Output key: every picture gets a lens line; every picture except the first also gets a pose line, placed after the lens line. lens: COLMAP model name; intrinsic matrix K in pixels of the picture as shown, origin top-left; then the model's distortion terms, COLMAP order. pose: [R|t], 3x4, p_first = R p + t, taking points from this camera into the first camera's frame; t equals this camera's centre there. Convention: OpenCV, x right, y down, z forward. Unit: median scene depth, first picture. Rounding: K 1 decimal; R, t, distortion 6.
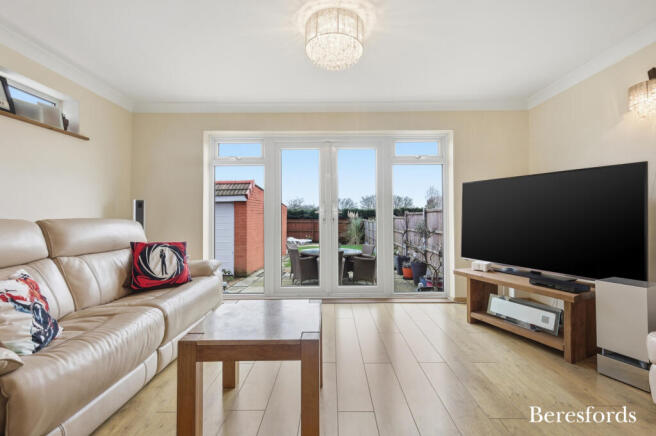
lens RADIAL K [[288.1, 0, 326.5], [0, 288.1, 206.1], [0, 0, 1]] dist [0.000938, 0.000247]
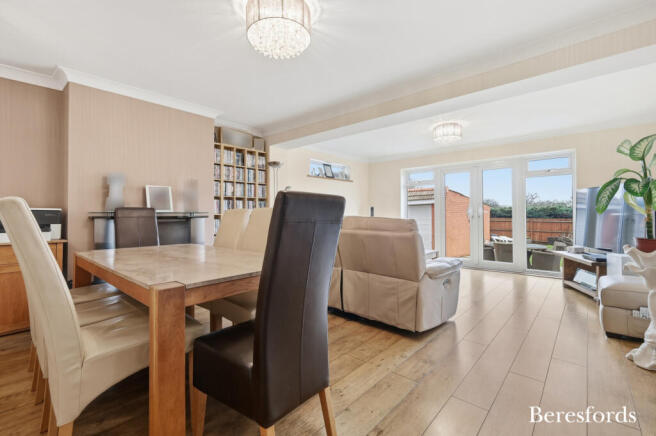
lens RADIAL K [[288.1, 0, 328.8], [0, 288.1, 213.4], [0, 0, 1]] dist [0.000938, 0.000247]
pose [[0.749574, 0.000840, -0.661920, 0.448311], [0.020536, 0.999488, 0.024524, -0.027171], [0.661602, -0.031976, 0.749173, -0.693471]]
